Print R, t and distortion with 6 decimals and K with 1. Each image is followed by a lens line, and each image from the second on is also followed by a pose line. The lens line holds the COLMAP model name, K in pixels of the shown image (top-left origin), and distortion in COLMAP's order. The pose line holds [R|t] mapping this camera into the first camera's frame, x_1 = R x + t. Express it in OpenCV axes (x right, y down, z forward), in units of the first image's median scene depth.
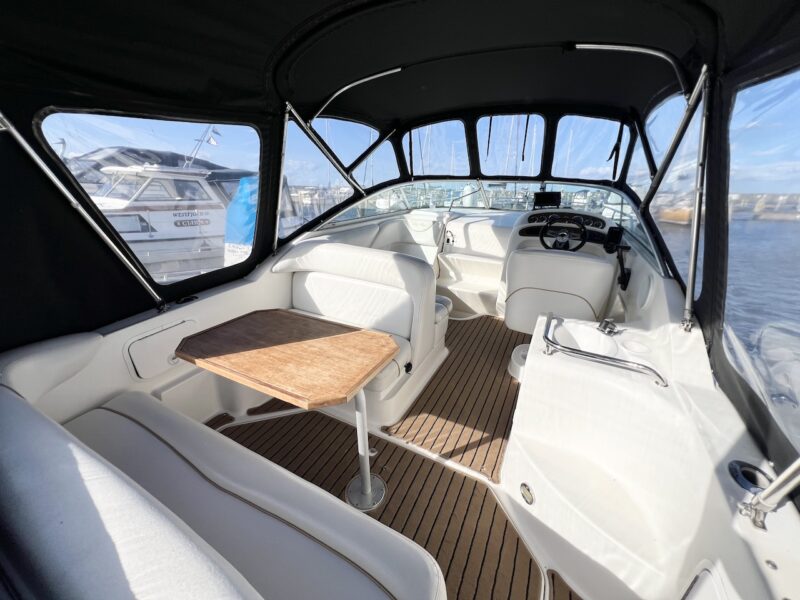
lens RADIAL K [[322.3, 0, 400.1], [0, 322.3, 299.2], [0, 0, 1]] dist [0.004018, 0.000841]
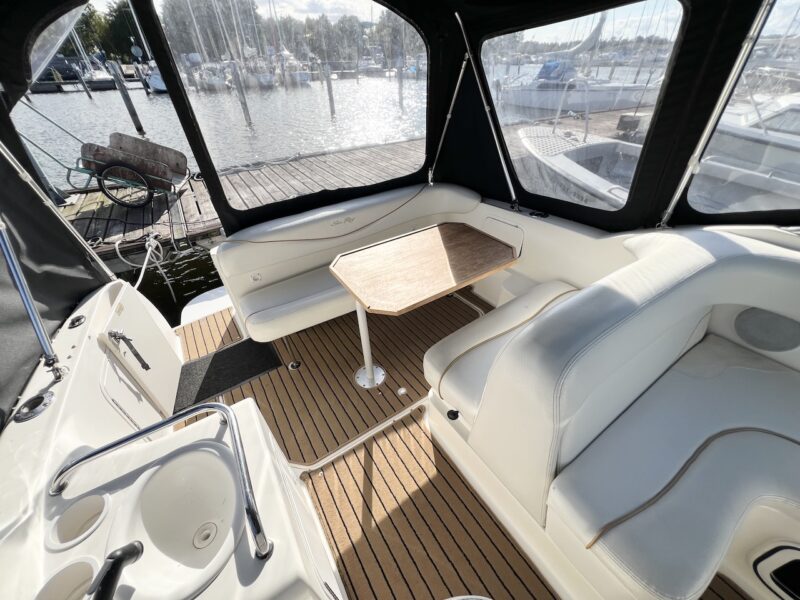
lens RADIAL K [[324.9, 0, 396.0], [0, 324.9, 301.2], [0, 0, 1]] dist [0.002164, 0.000188]
pose [[-0.515360, 0.518530, -0.682298, 0.275552], [-0.260554, 0.663671, 0.701179, -0.257622], [0.816404, 0.539135, -0.206925, 0.582301]]
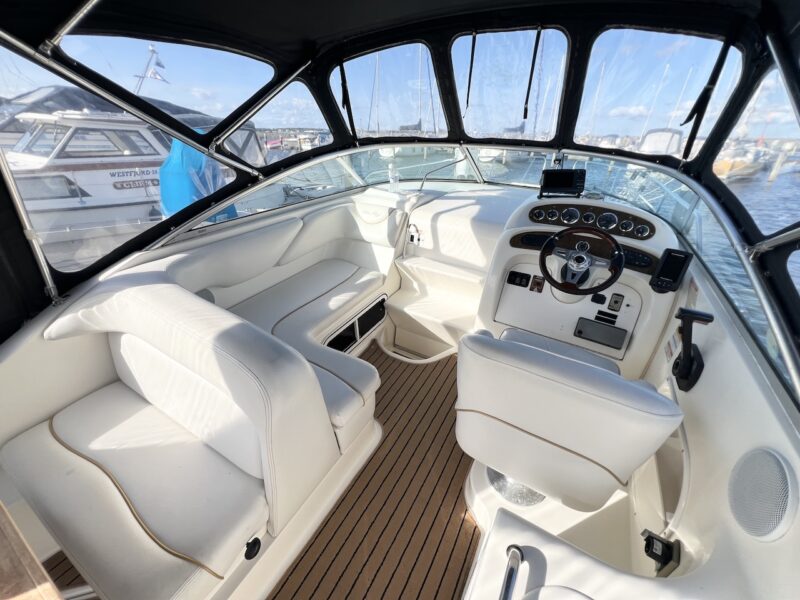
lens RADIAL K [[322.3, 0, 398.6], [0, 322.3, 296.8], [0, 0, 1]] dist [0.004018, 0.000841]
pose [[0.998621, 0.025438, -0.045921, 0.177163], [-0.018362, 0.988756, 0.148404, -0.180918], [0.049180, -0.147357, 0.987860, 0.342510]]
